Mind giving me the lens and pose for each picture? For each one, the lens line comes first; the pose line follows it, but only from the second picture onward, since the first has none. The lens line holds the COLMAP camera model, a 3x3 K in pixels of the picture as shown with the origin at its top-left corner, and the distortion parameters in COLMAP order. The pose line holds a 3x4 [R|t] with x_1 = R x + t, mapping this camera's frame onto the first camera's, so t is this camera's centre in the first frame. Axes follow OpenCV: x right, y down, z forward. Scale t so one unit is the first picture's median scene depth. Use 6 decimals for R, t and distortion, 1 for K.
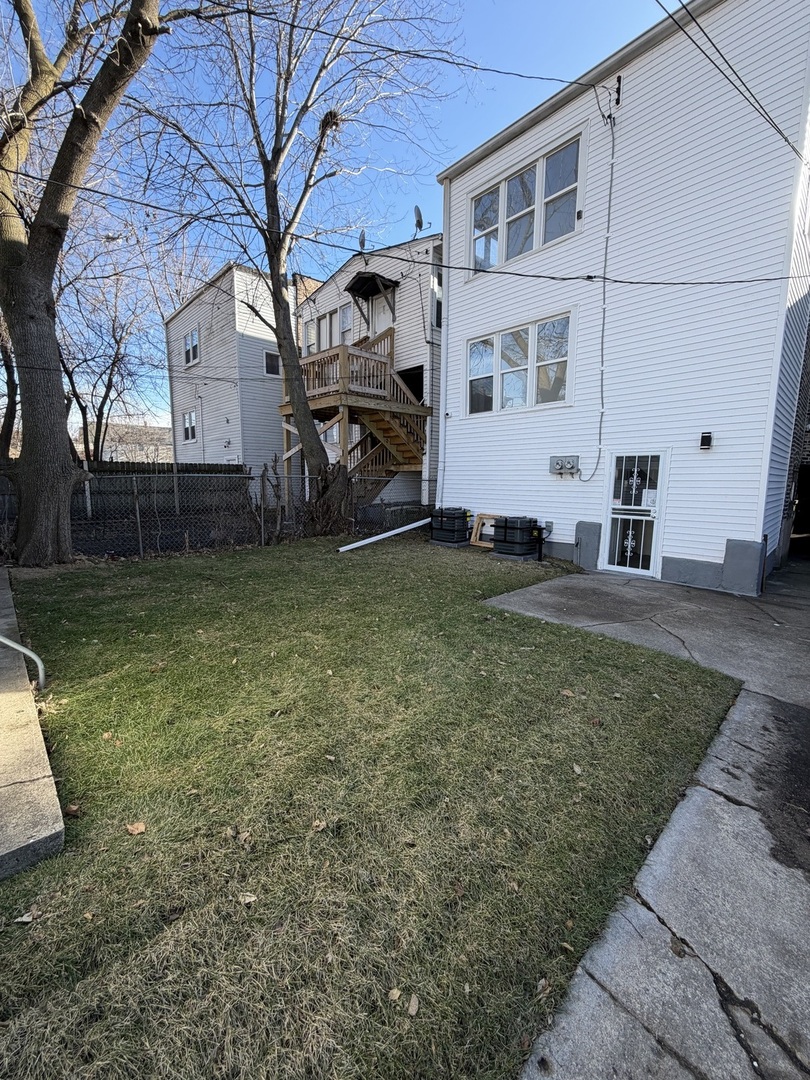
lens RADIAL K [[430.5, 0, 405.9], [0, 430.5, 538.6], [0, 0, 1]] dist [0.002323, 0.000525]
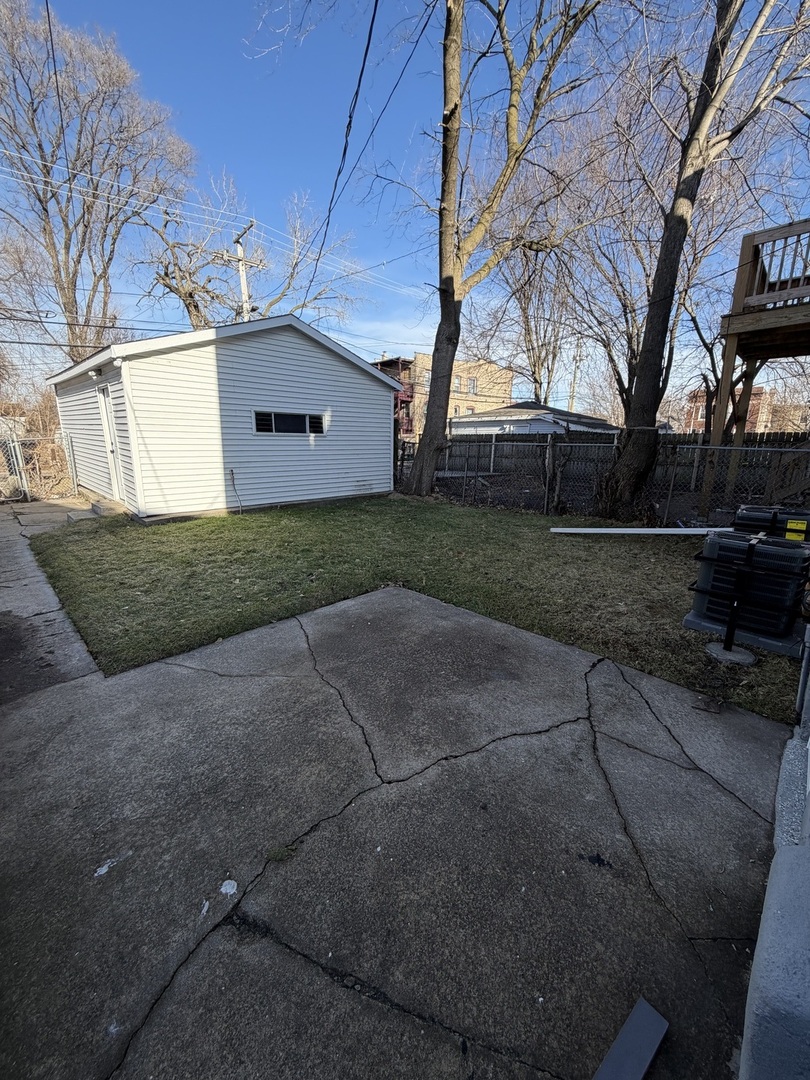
lens RADIAL K [[430.5, 0, 406.1], [0, 430.5, 540.2], [0, 0, 1]] dist [0.002323, 0.000525]
pose [[0.015854, 0.209227, -0.977739, 1.767161], [-0.155757, 0.966441, 0.204283, -0.215772], [0.987668, 0.149051, 0.047910, 1.696959]]
